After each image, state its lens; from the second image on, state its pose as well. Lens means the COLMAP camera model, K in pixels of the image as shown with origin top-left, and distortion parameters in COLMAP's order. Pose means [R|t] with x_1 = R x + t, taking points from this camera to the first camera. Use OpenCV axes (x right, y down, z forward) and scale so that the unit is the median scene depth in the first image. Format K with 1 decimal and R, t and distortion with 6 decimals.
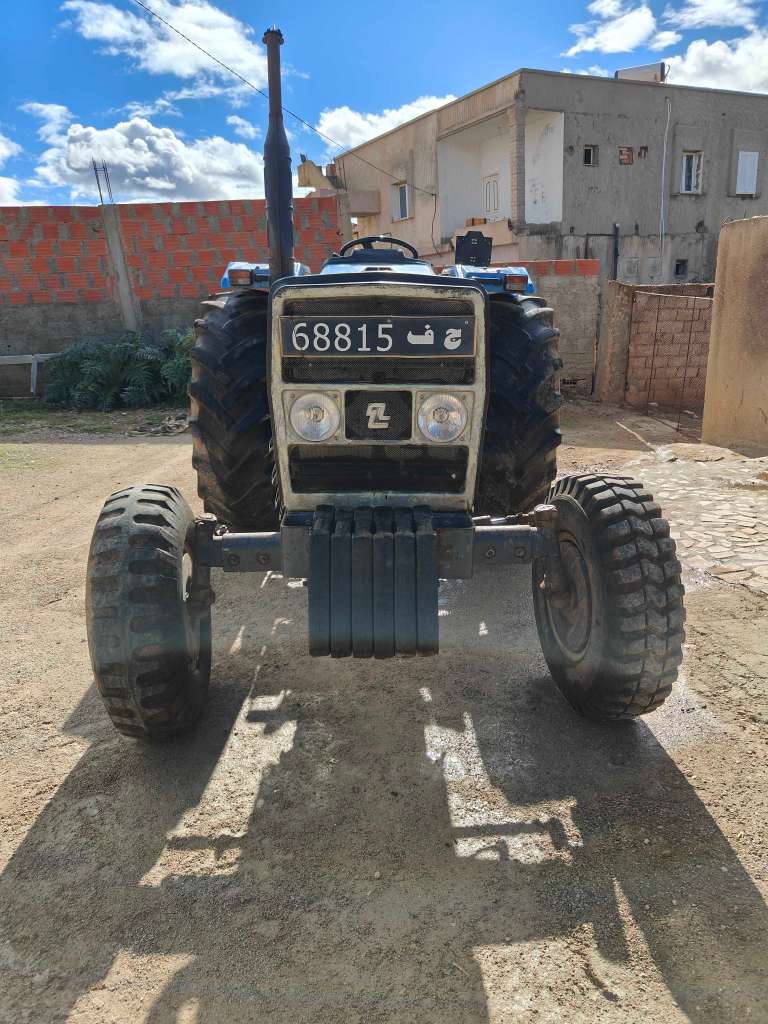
lens RADIAL K [[750.8, 0, 375.3], [0, 750.8, 512.3], [0, 0, 1]] dist [0.015654, -0.005545]
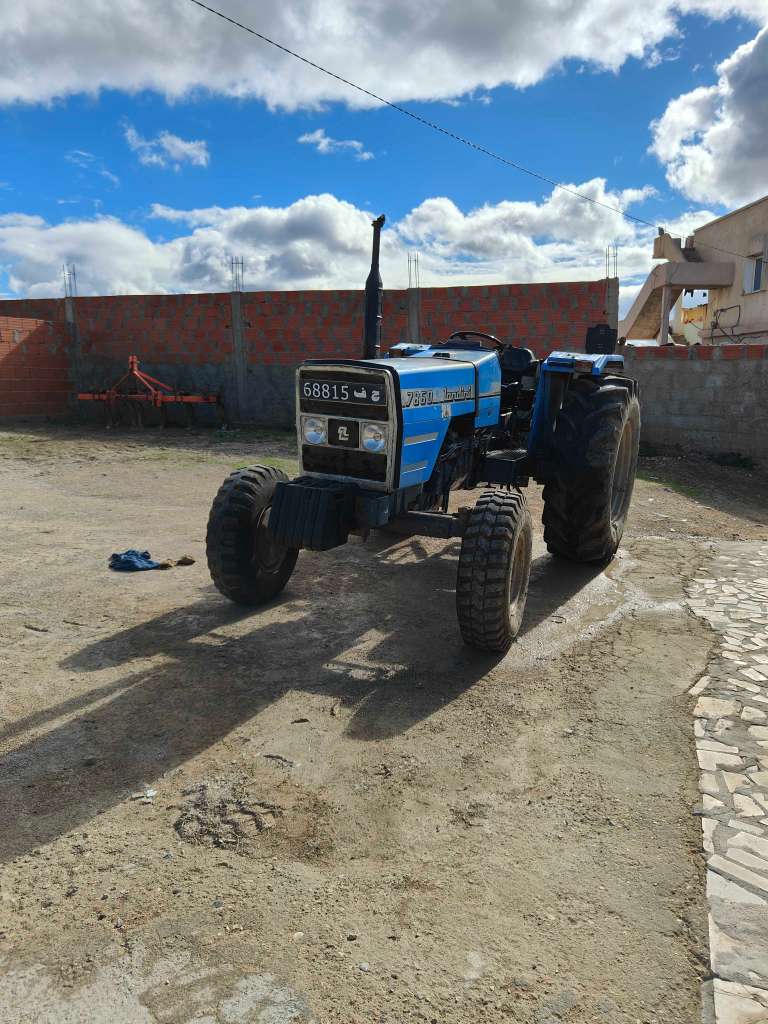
lens RADIAL K [[865.1, 0, 384.0], [0, 865.1, 512.0], [0, 0, 1]] dist [0.032270, -0.009842]
pose [[0.871259, 0.133614, -0.472288, 1.143027], [-0.181424, 0.981755, -0.056937, 0.169644], [0.456063, 0.135291, 0.879604, -0.833017]]
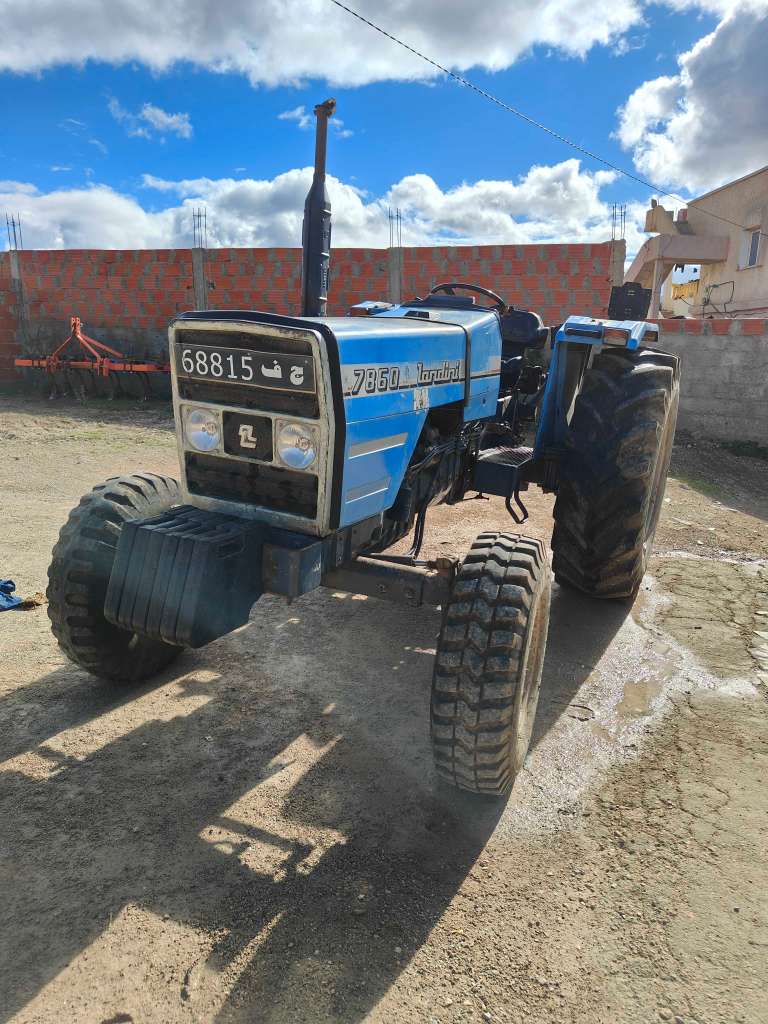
lens RADIAL K [[758.8, 0, 401.4], [0, 758.8, 508.5], [0, 0, 1]] dist [0.022126, -0.001799]
pose [[0.883674, 0.169911, -0.436177, 0.726009], [-0.194658, 0.980794, -0.012304, -0.053548], [0.425709, 0.095778, 0.899777, 0.081171]]
